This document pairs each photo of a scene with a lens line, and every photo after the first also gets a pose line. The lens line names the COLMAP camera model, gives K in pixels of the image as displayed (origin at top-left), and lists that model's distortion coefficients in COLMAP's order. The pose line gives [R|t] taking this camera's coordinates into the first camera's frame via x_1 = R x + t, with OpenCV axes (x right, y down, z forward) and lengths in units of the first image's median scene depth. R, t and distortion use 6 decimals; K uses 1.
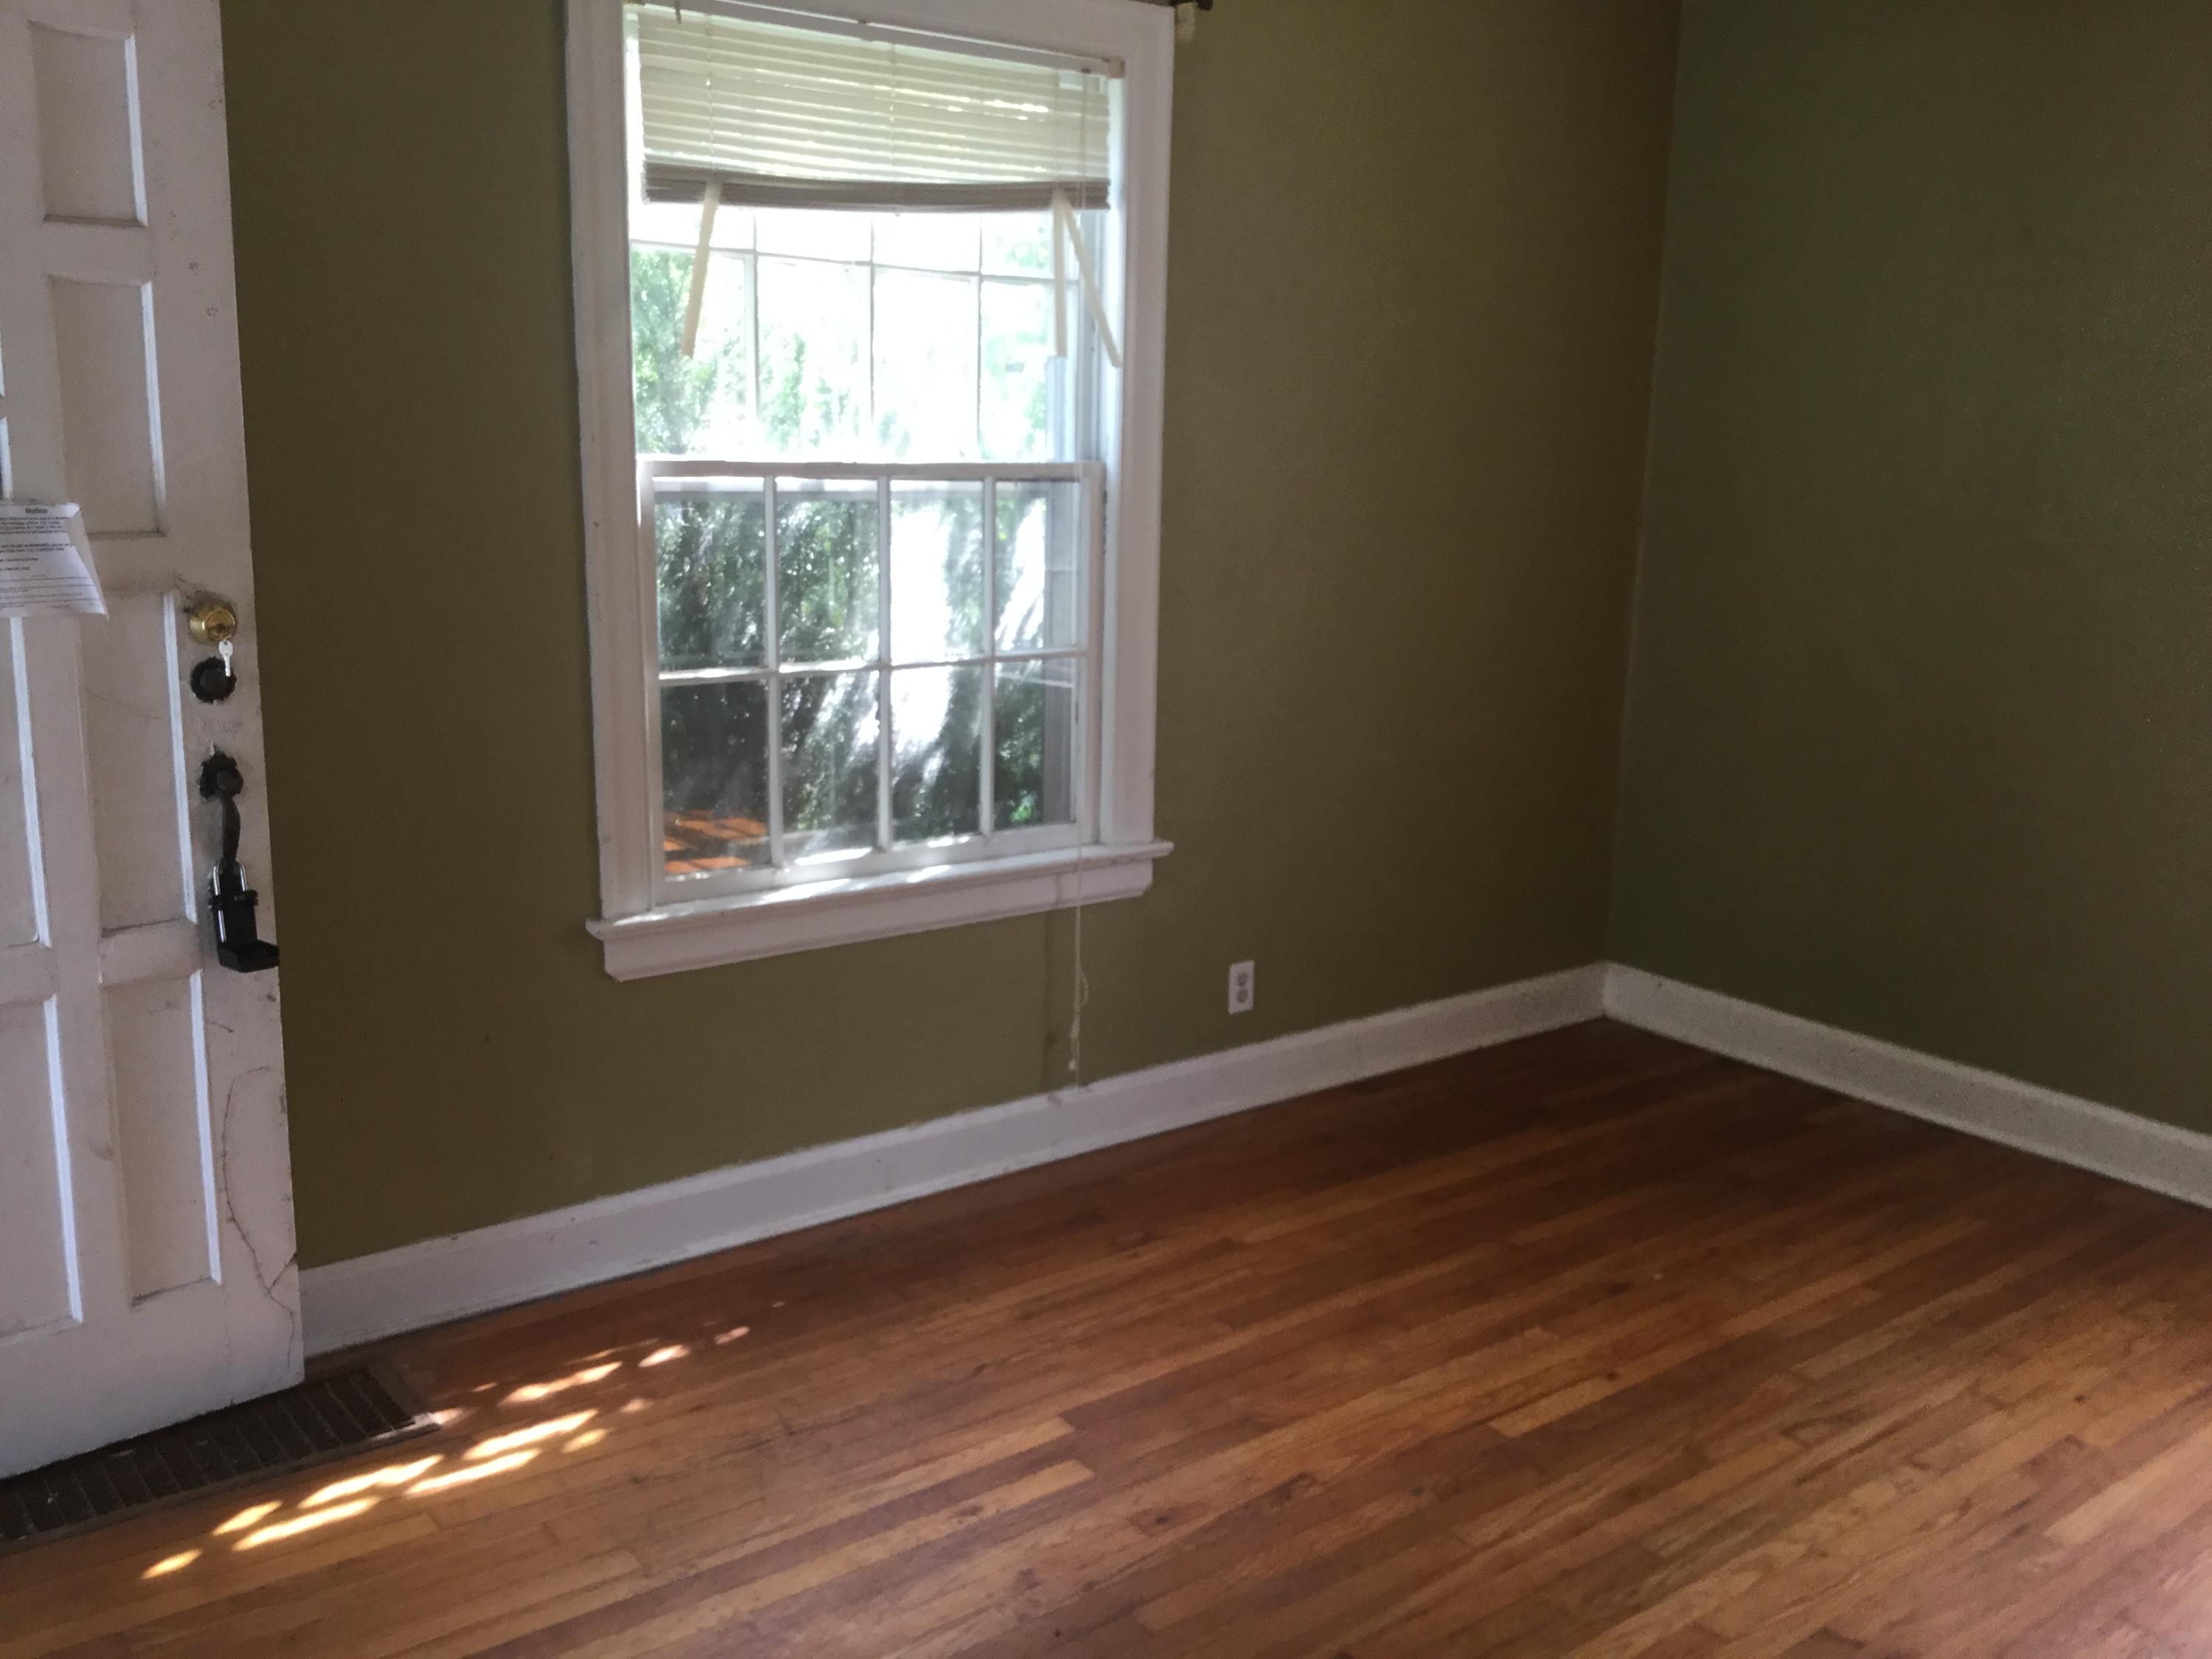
lens RADIAL K [[2045.9, 0, 1114.2], [0, 2045.9, 824.0], [0, 0, 1]] dist [0.085181, -0.195841]
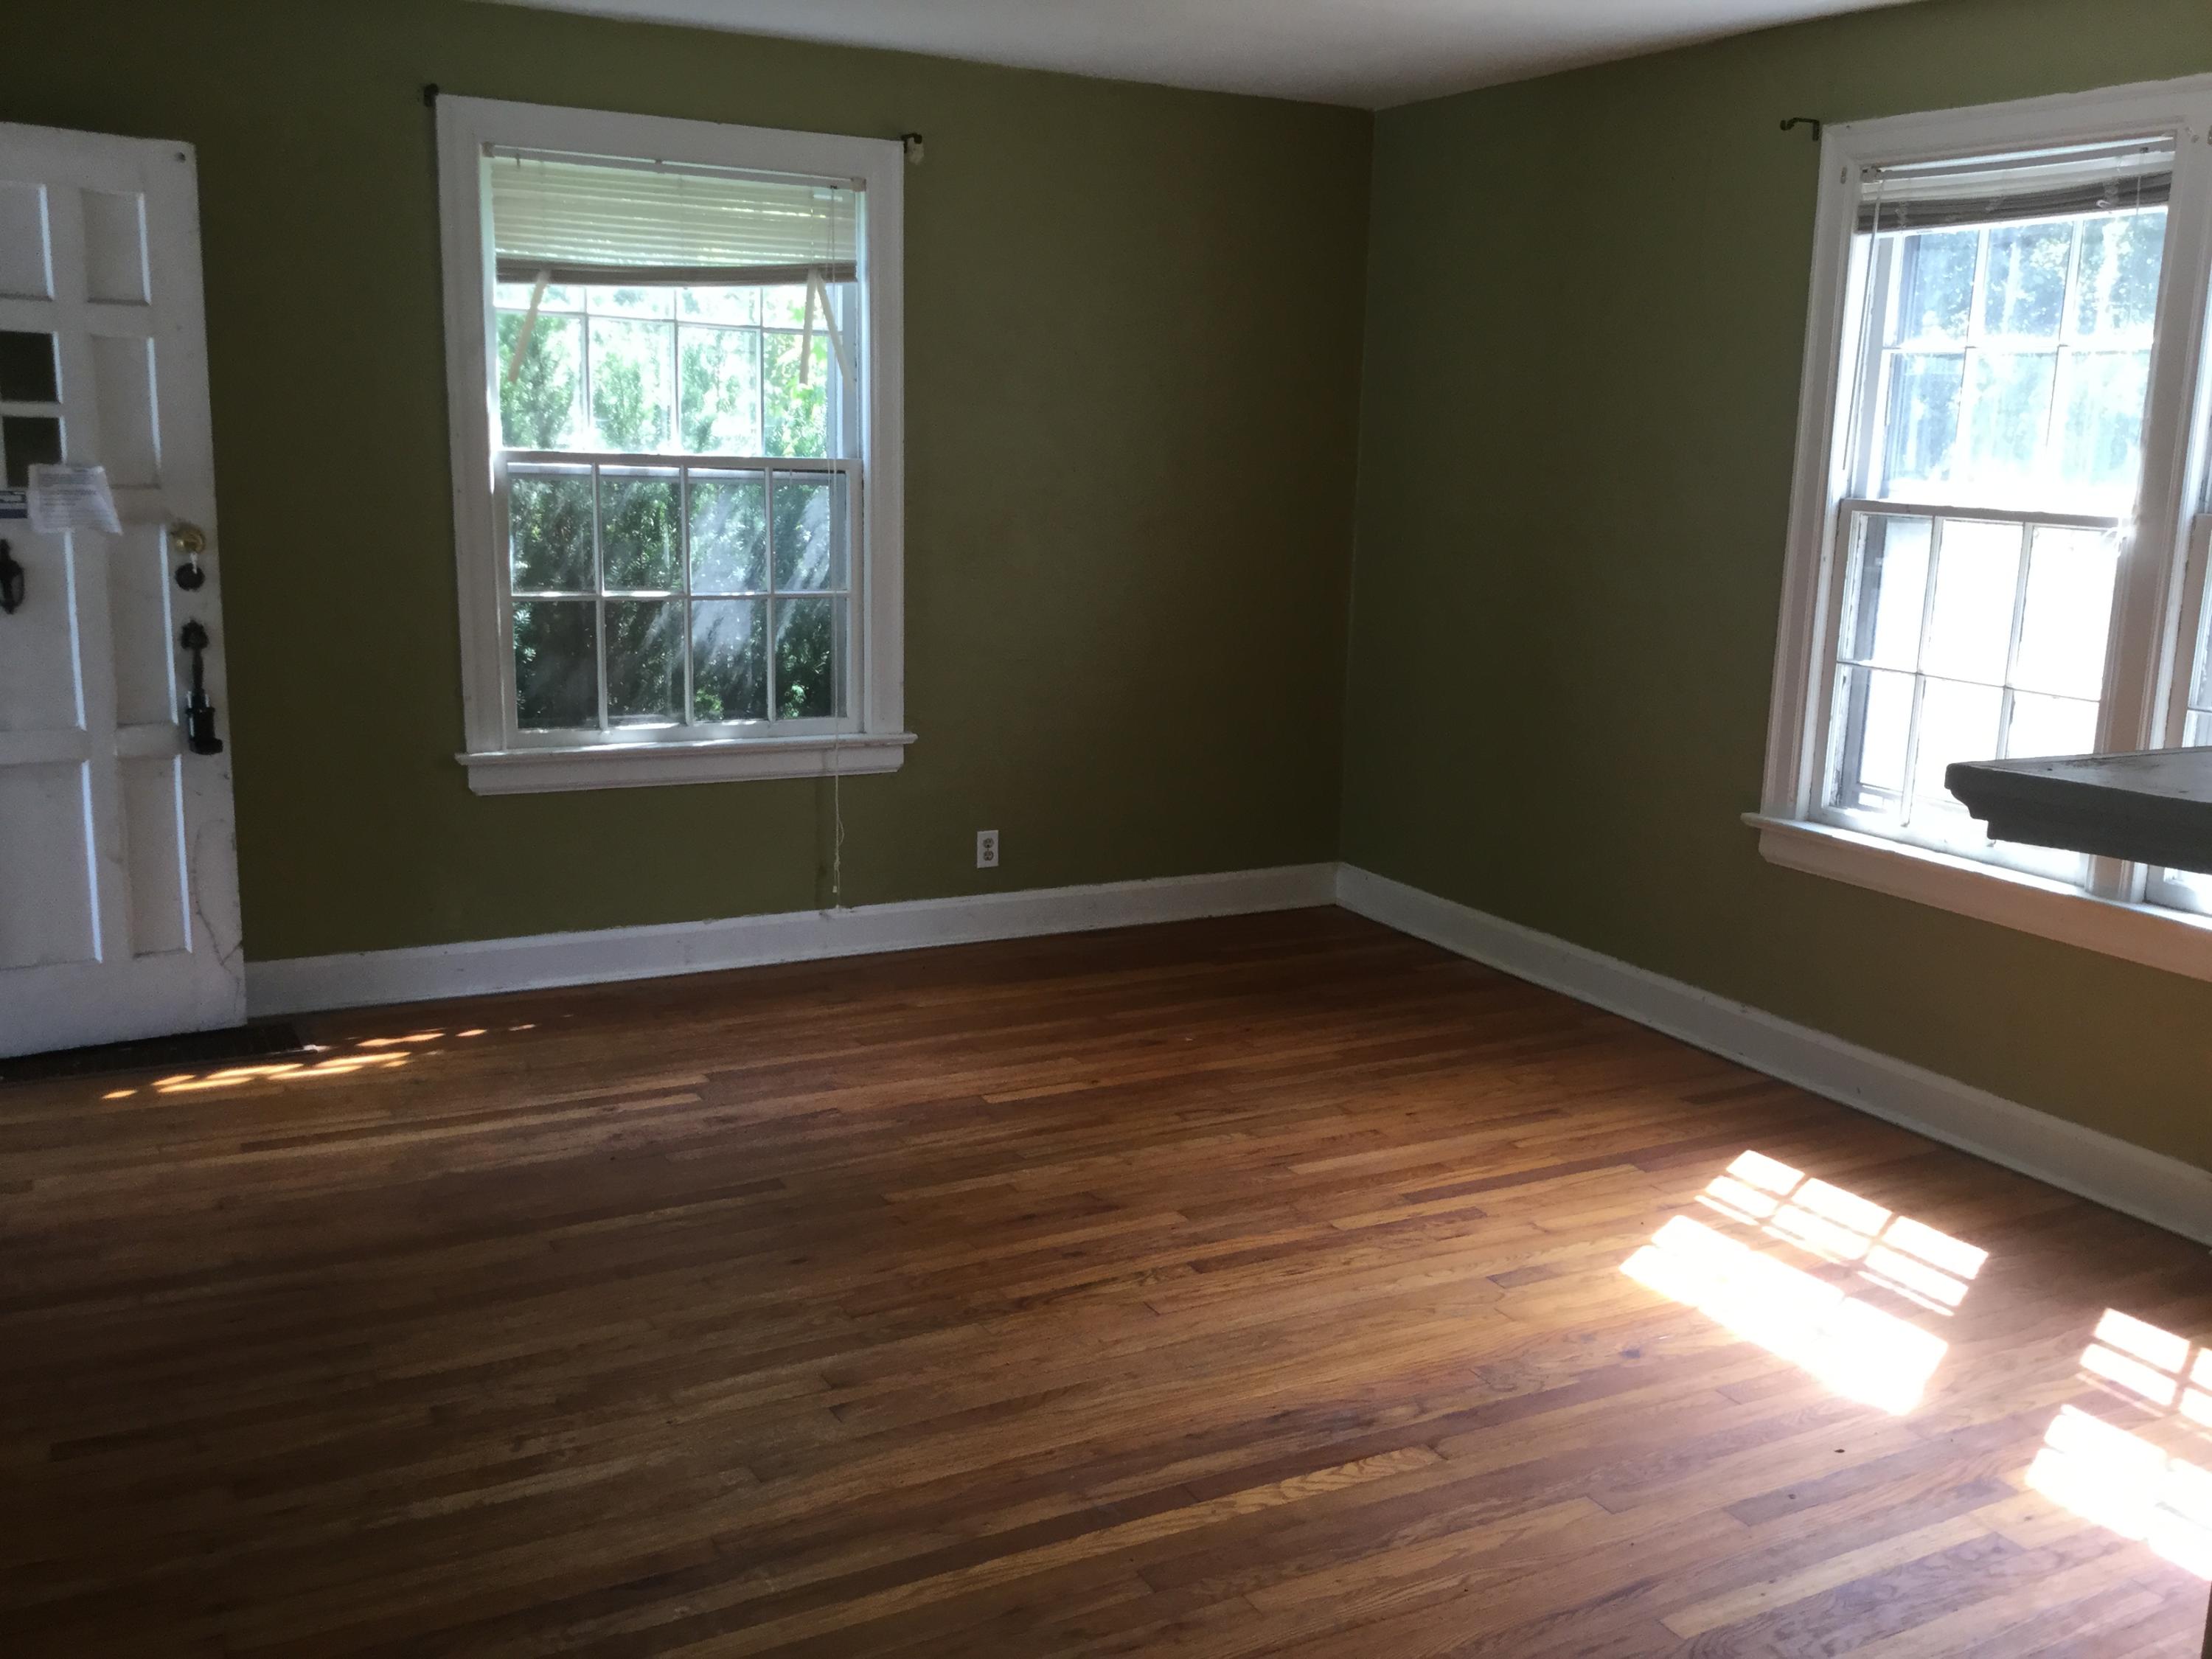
lens RADIAL K [[2045.9, 0, 1114.2], [0, 2045.9, 824.0], [0, 0, 1]] dist [0.085181, -0.195841]
pose [[0.985580, 0.034402, -0.165674, 0.471558], [-0.037462, 0.999180, -0.015380, 0.103440], [0.165009, 0.021364, 0.986061, -0.414193]]
